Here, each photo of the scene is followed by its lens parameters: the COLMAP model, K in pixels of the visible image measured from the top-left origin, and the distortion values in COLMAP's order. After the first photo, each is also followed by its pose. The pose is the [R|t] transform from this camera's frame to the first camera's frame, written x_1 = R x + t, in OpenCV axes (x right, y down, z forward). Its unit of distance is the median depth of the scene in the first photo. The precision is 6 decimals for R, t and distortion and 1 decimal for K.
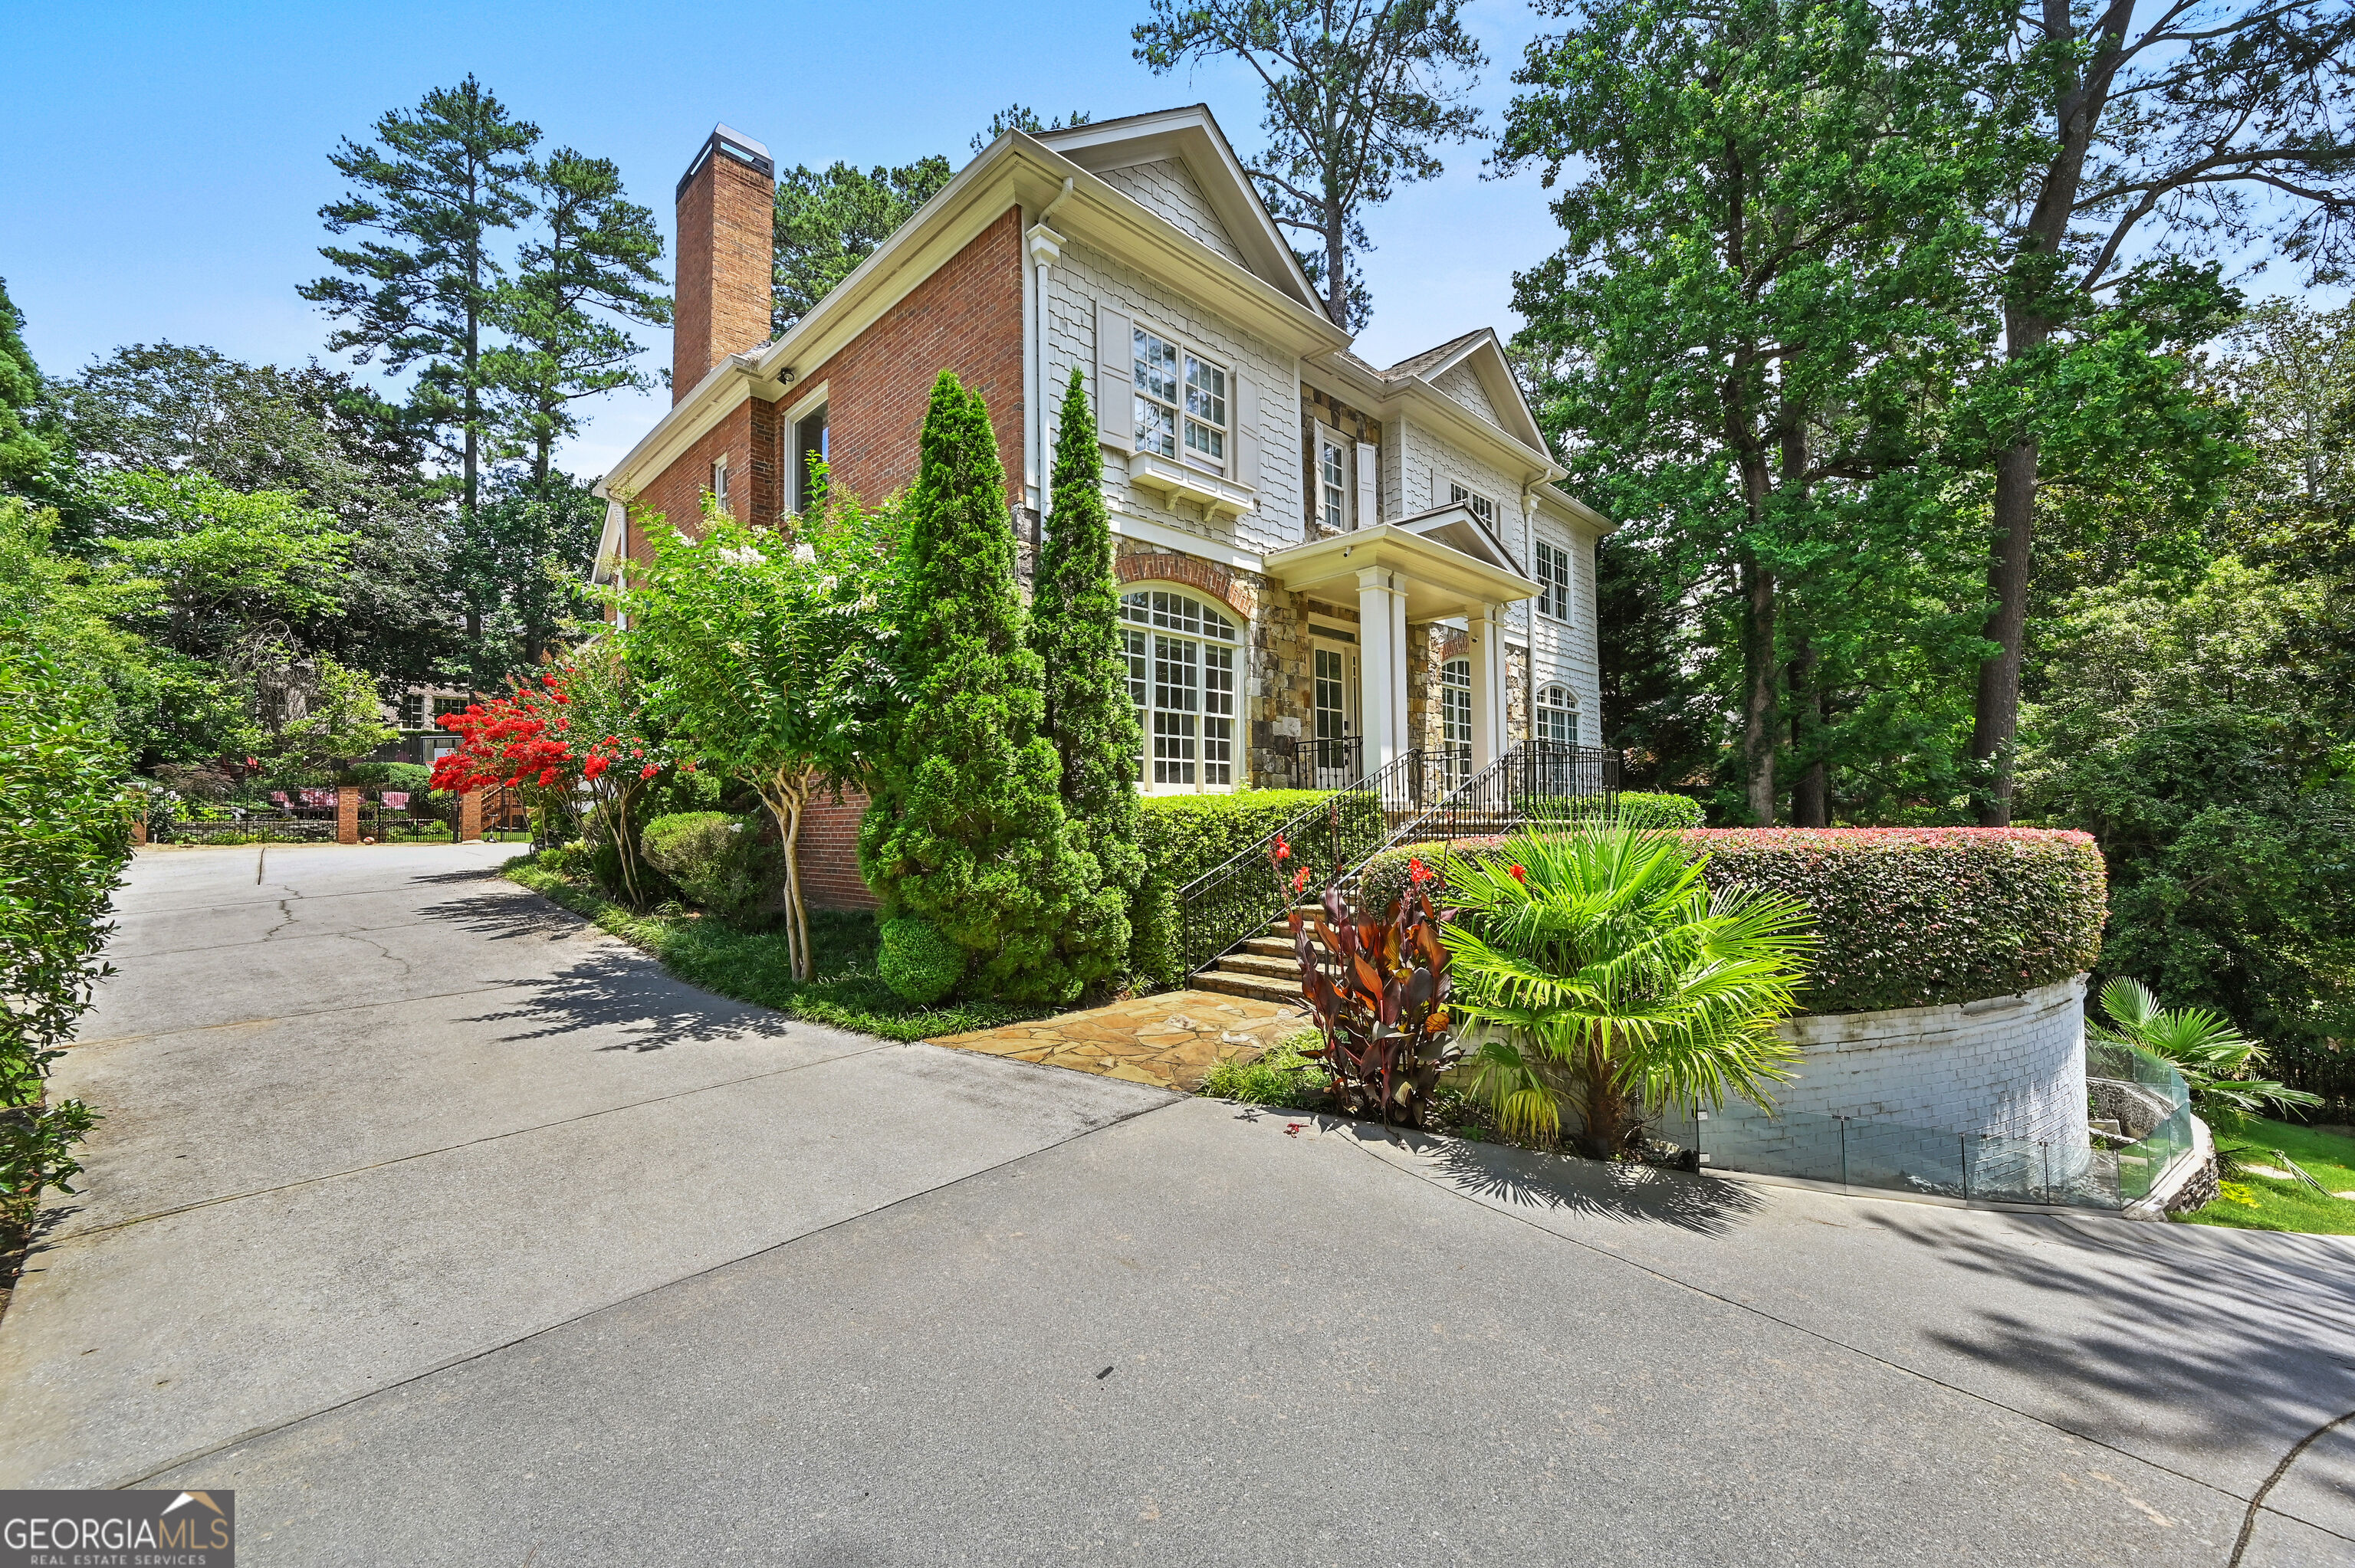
lens RADIAL K [[937.0, 0, 1185.0], [0, 937.0, 807.9], [0, 0, 1]] dist [-0.002060, 0.000889]
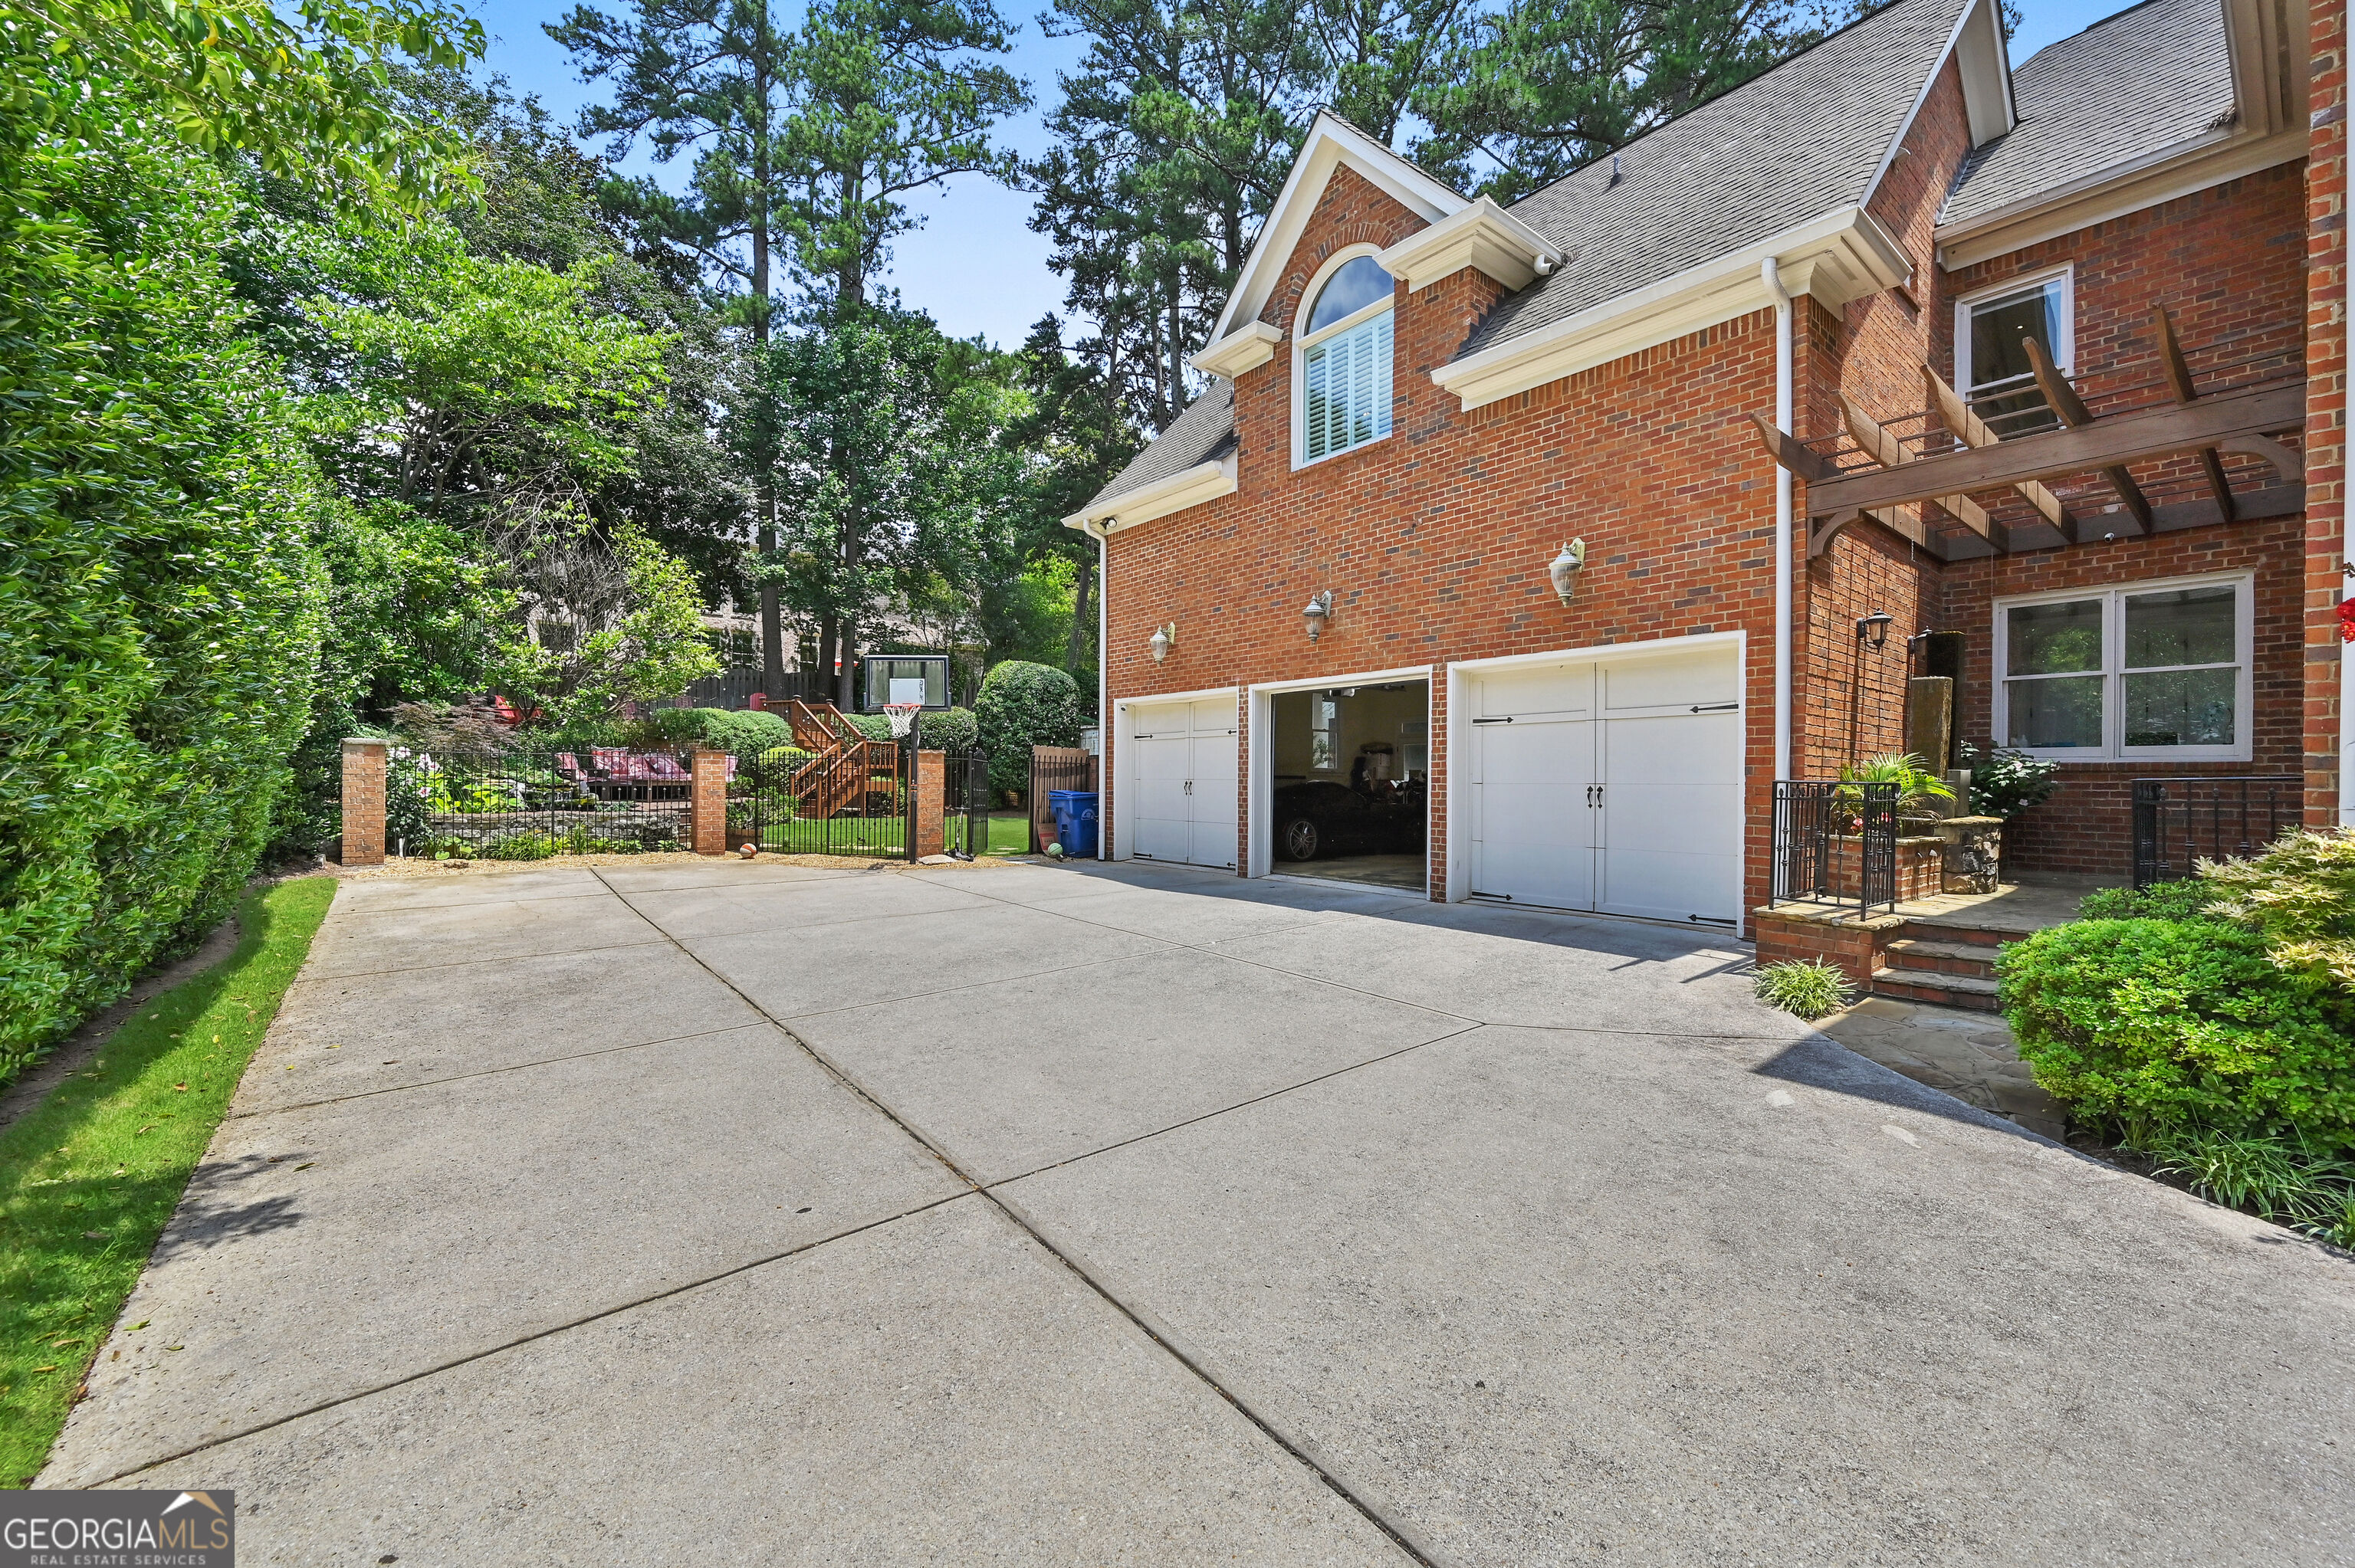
lens RADIAL K [[937.0, 0, 1179.3], [0, 937.0, 809.3], [0, 0, 1]] dist [-0.002060, 0.000889]
pose [[0.993792, 0.026068, -0.108161, -0.683627], [-0.021560, 0.998858, 0.042639, -0.020982], [0.109149, -0.040042, 0.993219, 0.592262]]
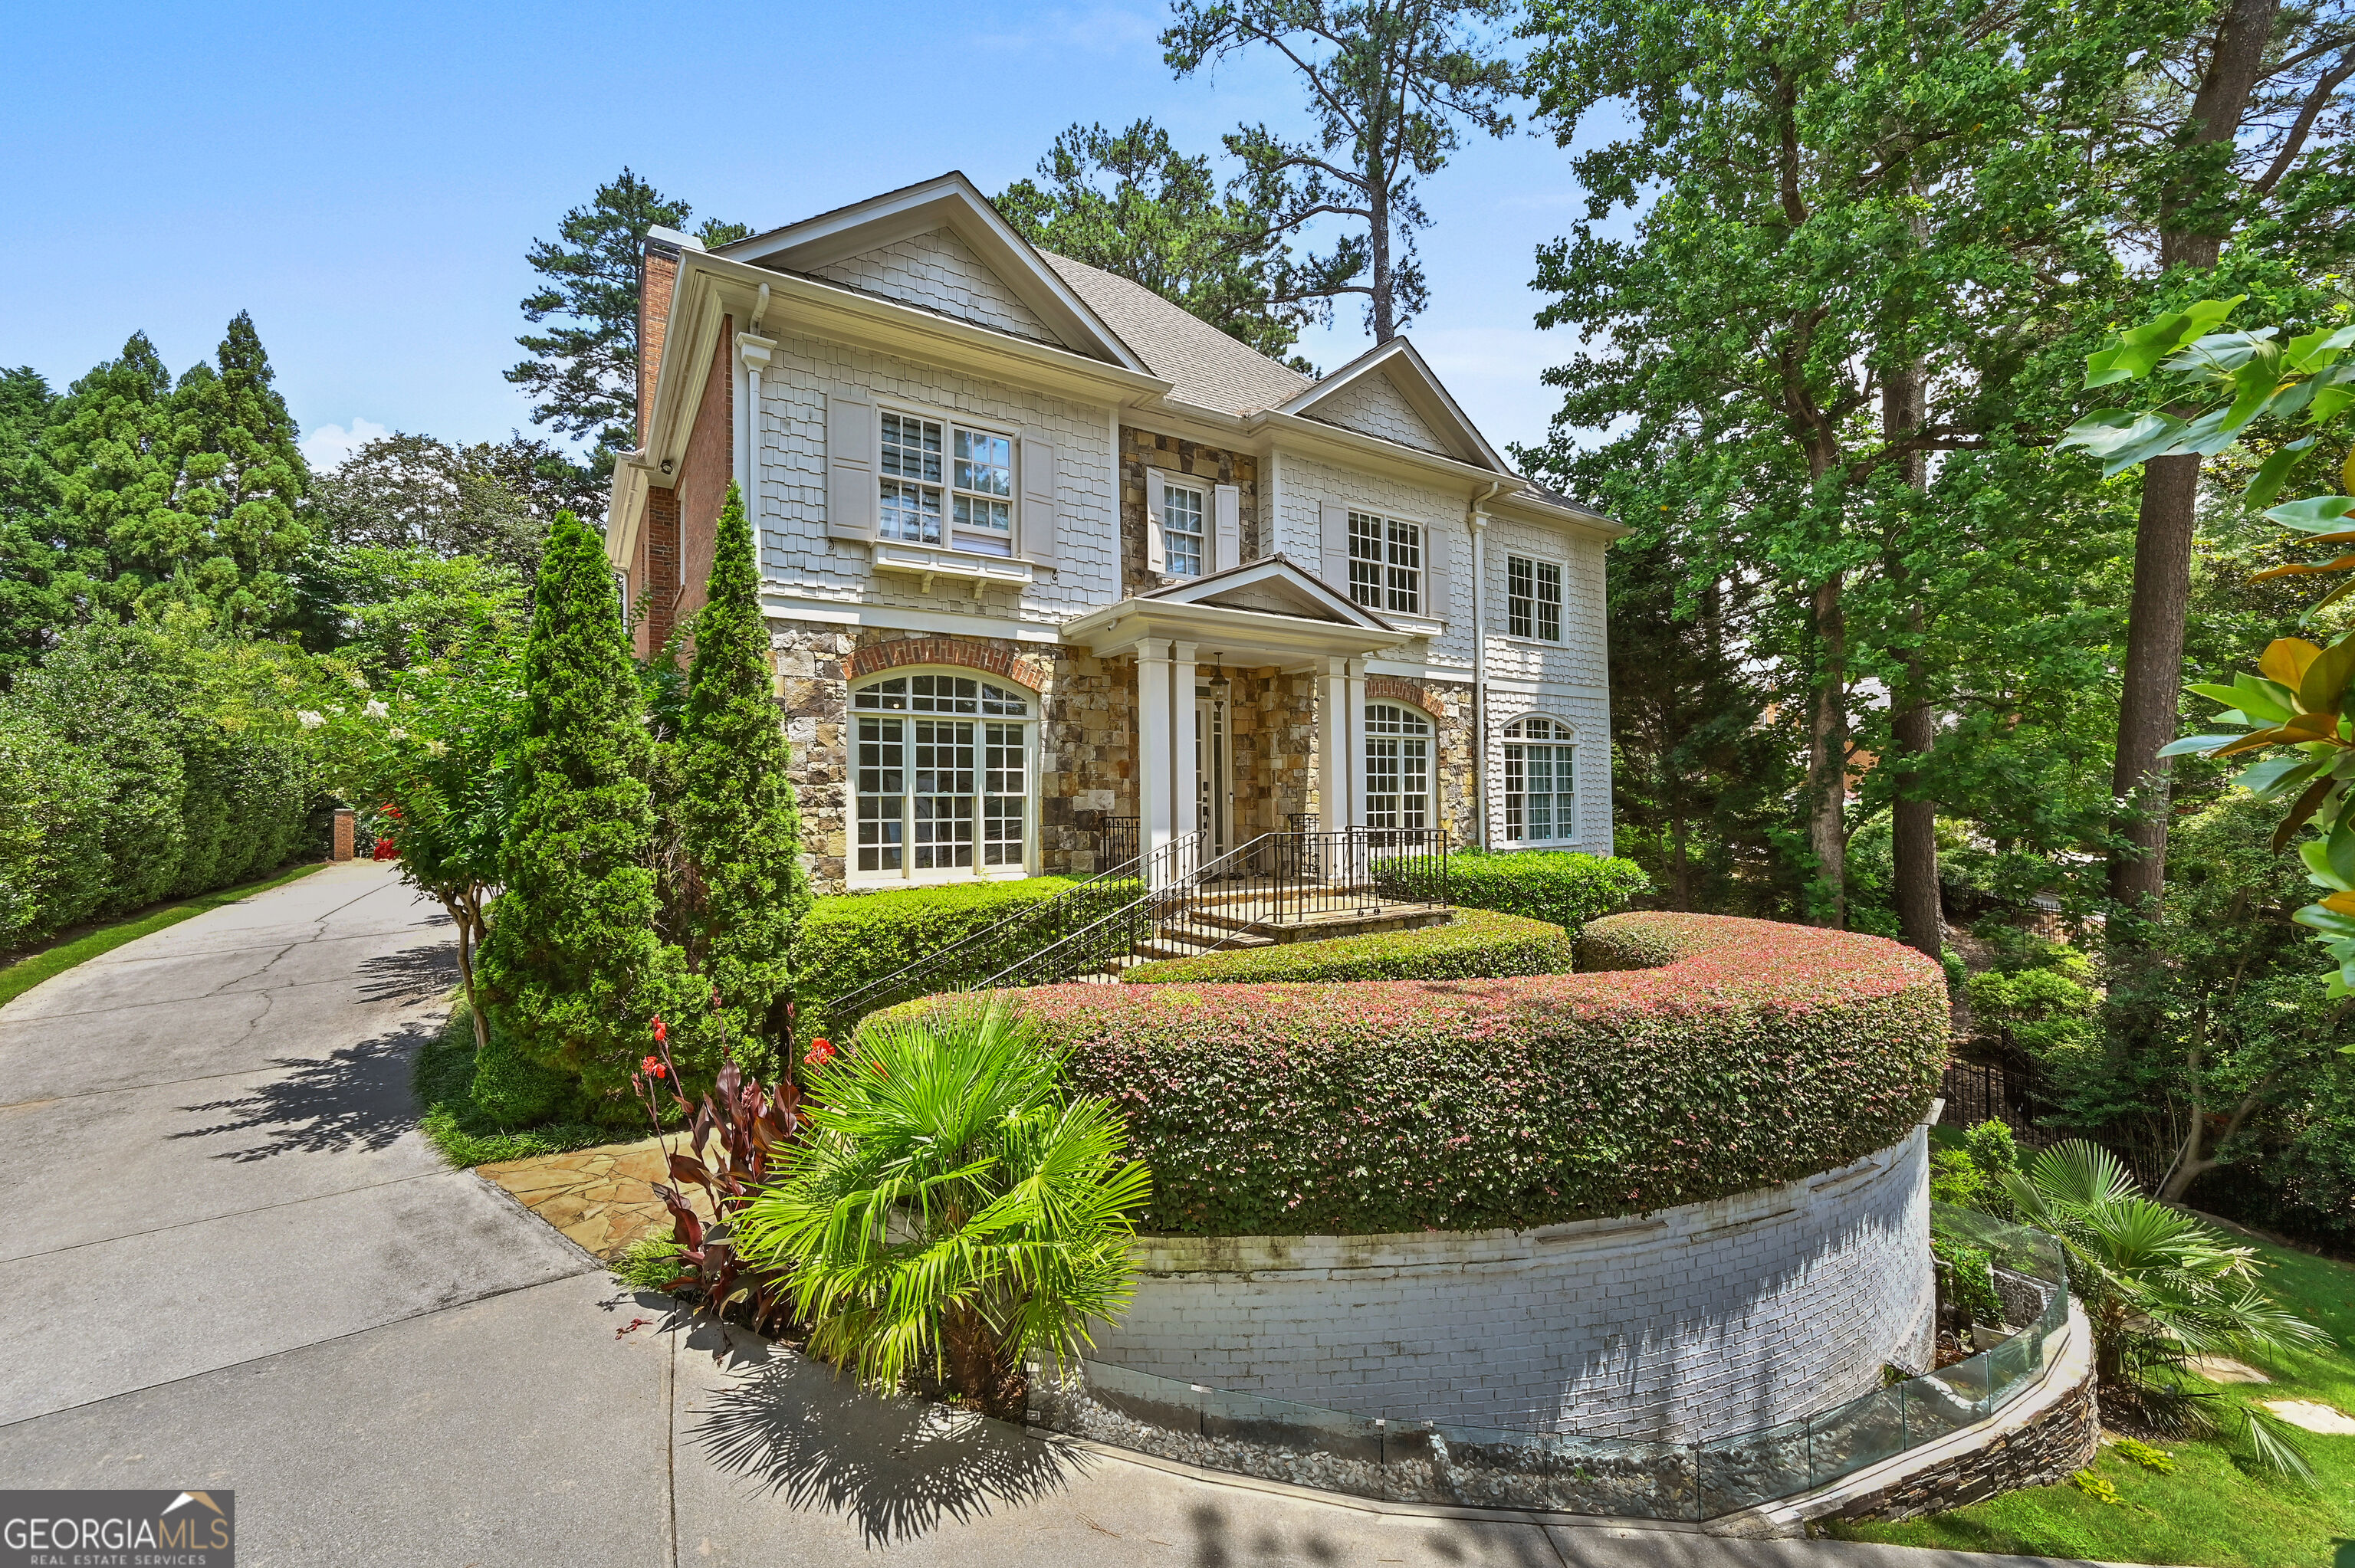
lens RADIAL K [[937.0, 0, 1167.1], [0, 937.0, 805.5], [0, 0, 1]] dist [-0.002060, 0.000889]
pose [[0.976314, 0.001739, -0.216351, 0.211482], [0.001564, 0.999885, 0.015094, -0.052052], [0.216352, -0.015075, 0.976199, 0.042740]]
